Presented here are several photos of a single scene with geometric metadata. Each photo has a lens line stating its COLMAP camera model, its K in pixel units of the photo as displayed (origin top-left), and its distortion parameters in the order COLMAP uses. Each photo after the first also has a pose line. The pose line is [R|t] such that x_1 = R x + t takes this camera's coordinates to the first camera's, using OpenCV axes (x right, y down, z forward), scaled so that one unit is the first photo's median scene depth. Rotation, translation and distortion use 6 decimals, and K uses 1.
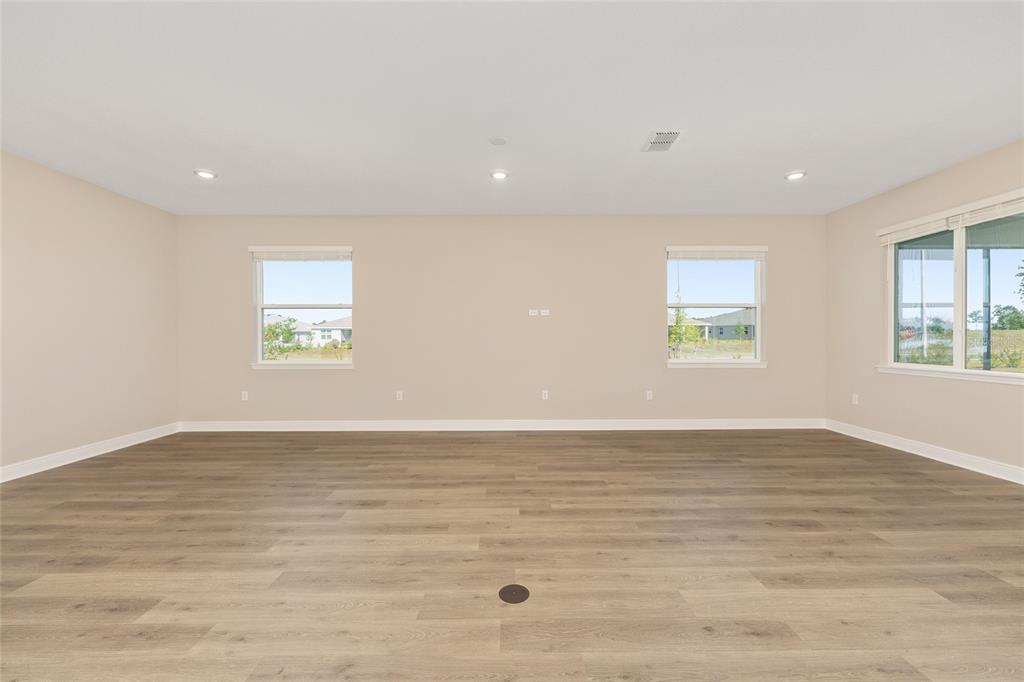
lens RADIAL K [[409.4, 0, 512.7], [0, 409.4, 341.8], [0, 0, 1]] dist [-0.002333, 0.000572]
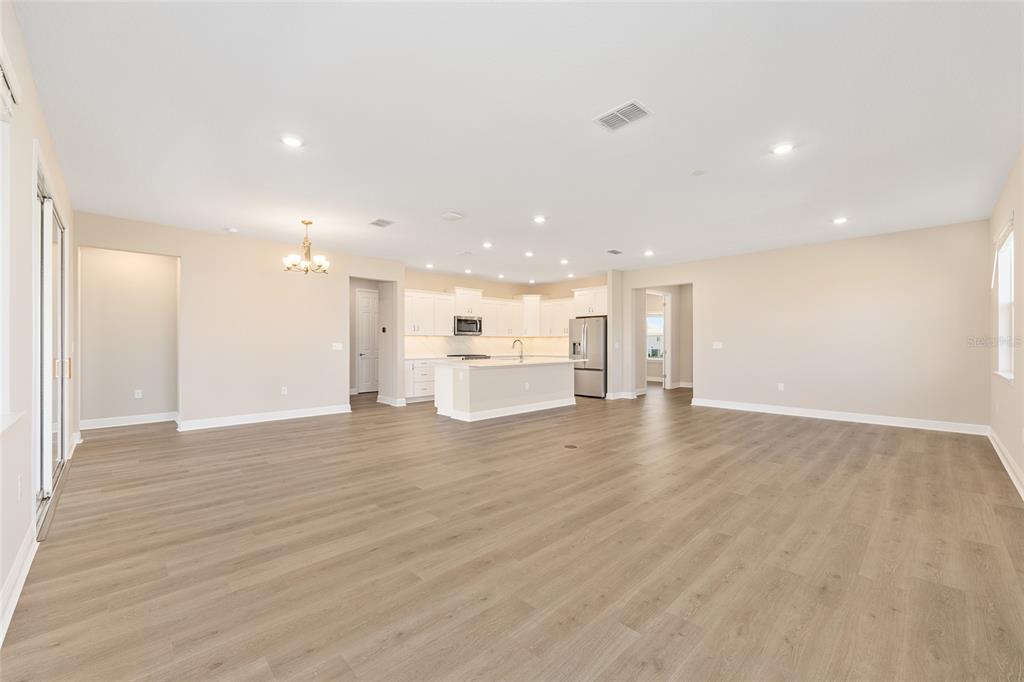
lens RADIAL K [[411.1, 0, 508.1], [0, 411.1, 344.4], [0, 0, 1]] dist [-0.000584, 0.000018]
pose [[-0.731277, 0.005526, -0.682058, 1.348250], [-0.001801, 0.999948, 0.010033, -0.018711], [0.682078, 0.008565, -0.731229, 1.747011]]
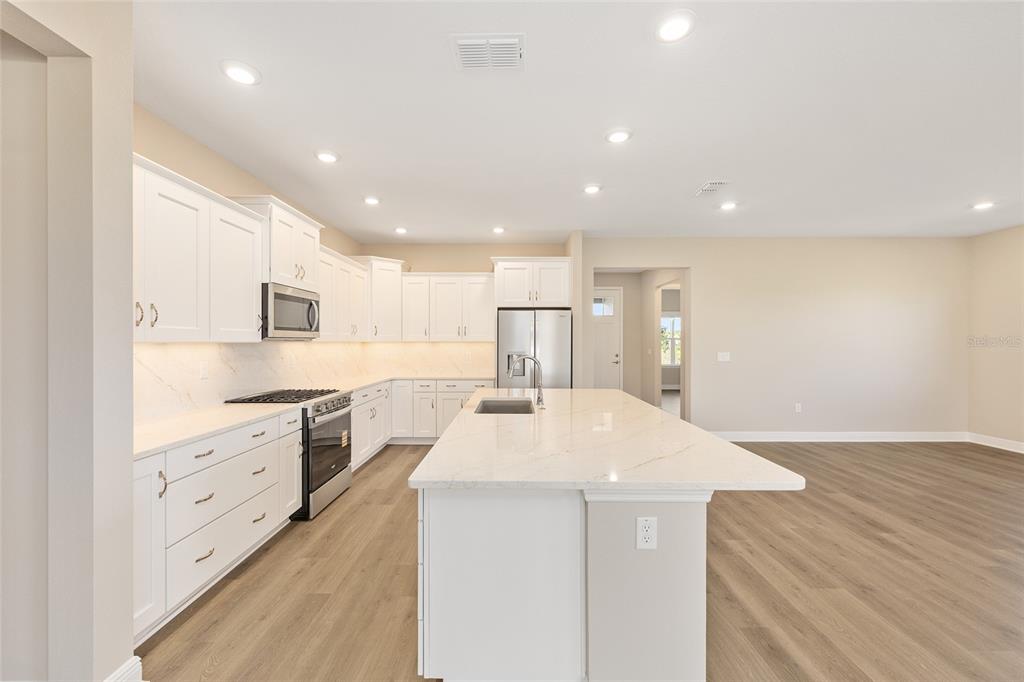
lens RADIAL K [[409.4, 0, 512.7], [0, 409.4, 341.8], [0, 0, 1]] dist [-0.002333, 0.000572]
pose [[-0.015672, 0.006140, -0.999858, 0.489191], [-0.007148, 0.999955, 0.006253, -0.067394], [0.999852, 0.007245, -0.015627, -0.306662]]
